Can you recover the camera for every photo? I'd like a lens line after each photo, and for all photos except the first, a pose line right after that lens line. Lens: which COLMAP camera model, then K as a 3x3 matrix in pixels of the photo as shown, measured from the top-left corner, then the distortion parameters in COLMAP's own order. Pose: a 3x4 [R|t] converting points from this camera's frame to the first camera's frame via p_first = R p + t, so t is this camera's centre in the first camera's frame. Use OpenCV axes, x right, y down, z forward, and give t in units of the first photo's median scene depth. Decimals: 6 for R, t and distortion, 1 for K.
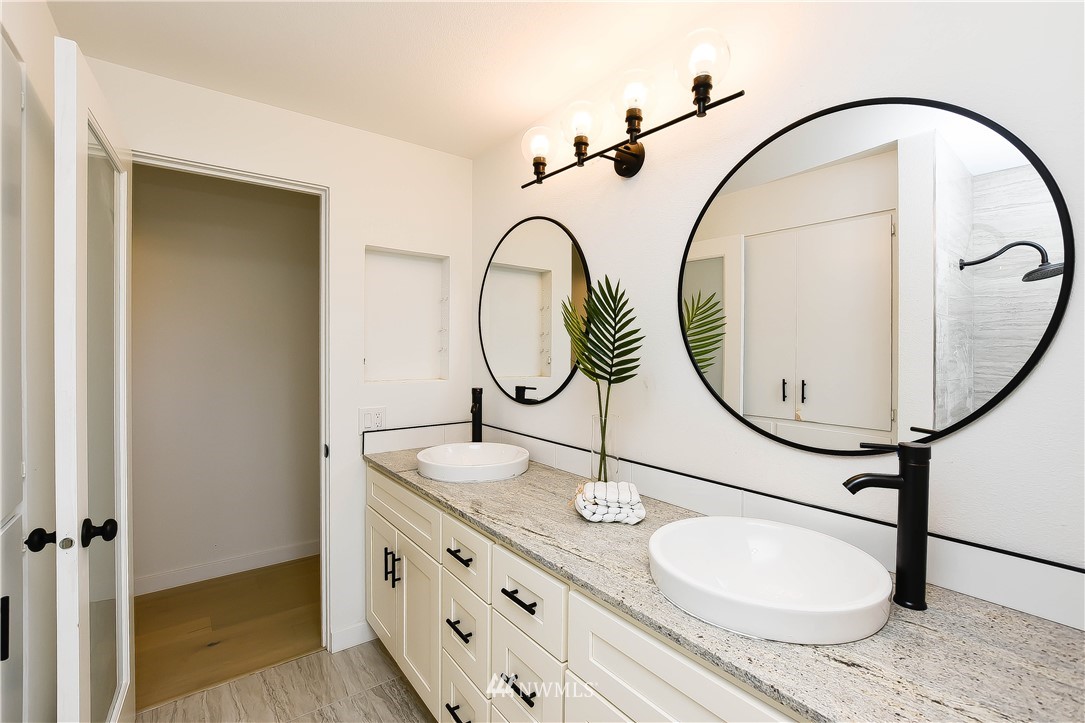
lens RADIAL K [[484.6, 0, 542.5], [0, 484.6, 361.5], [0, 0, 1]] dist [-0.015972, 0.000107]
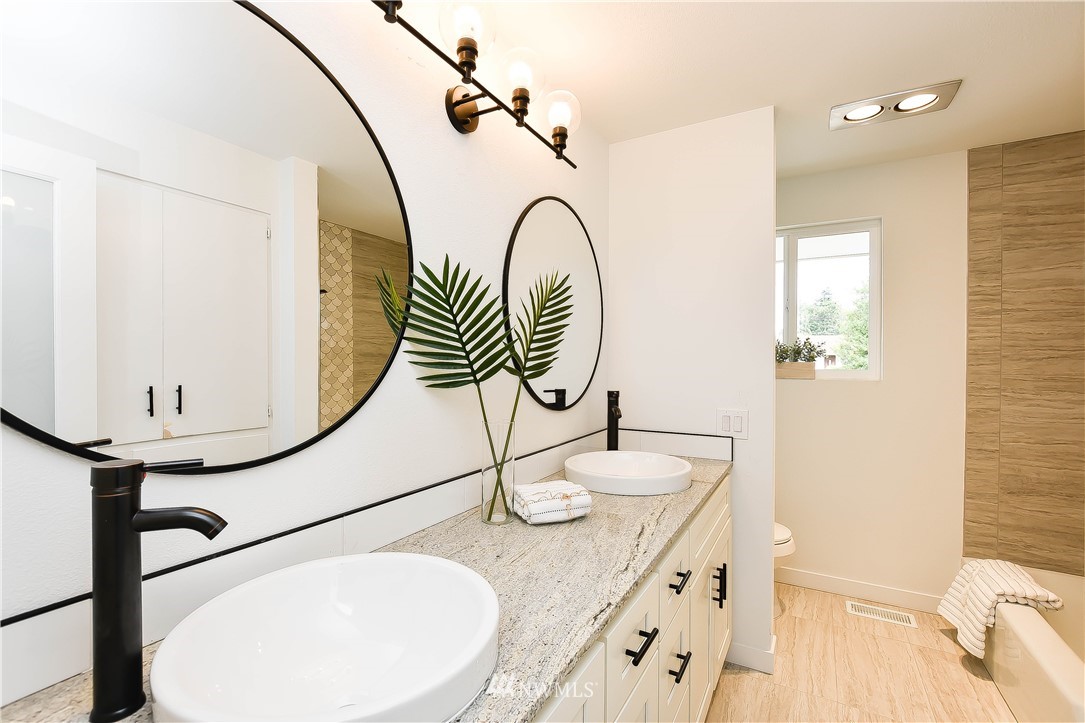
lens RADIAL K [[484.6, 0, 542.5], [0, 484.6, 361.5], [0, 0, 1]] dist [-0.015972, 0.000107]
pose [[-0.396024, -0.007792, 0.918207, -0.782907], [0.019110, 0.999677, 0.016725, -0.000836], [-0.918041, 0.024171, -0.395747, 1.494991]]
